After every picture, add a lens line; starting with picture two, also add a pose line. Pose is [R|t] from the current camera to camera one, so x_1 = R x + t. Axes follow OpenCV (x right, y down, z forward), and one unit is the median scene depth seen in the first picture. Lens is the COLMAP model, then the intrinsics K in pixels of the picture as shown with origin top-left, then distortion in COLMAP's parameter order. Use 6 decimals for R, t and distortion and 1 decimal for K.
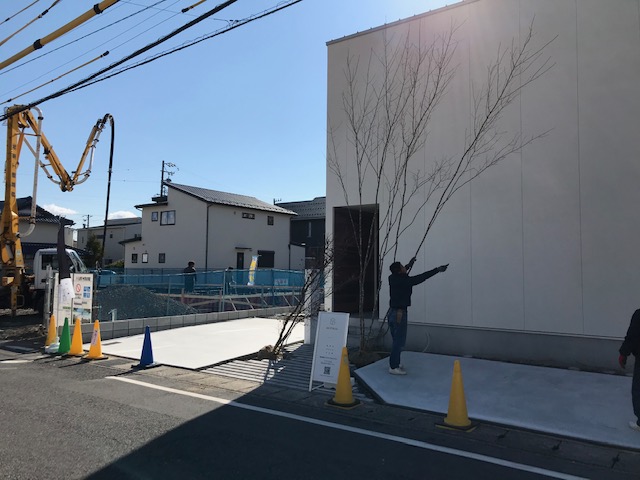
lens RADIAL K [[564.0, 0, 320.0], [0, 564.0, 240.0], [0, 0, 1]] dist [0.013417, 0.009745]
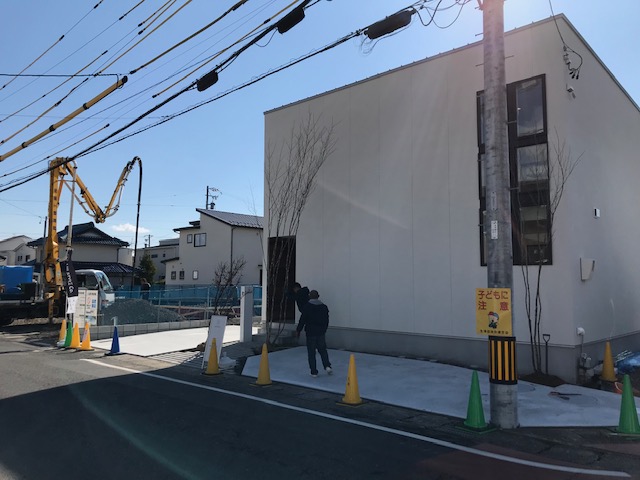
lens RADIAL K [[567.8, 0, 320.0], [0, 567.8, 240.0], [0, 0, 1]] dist [-0.003933, -0.003353]
pose [[0.992690, -0.017288, -0.119444, 0.205161], [0.014371, 0.999578, -0.025243, -0.012443], [0.119830, 0.023342, 0.992520, -0.197907]]
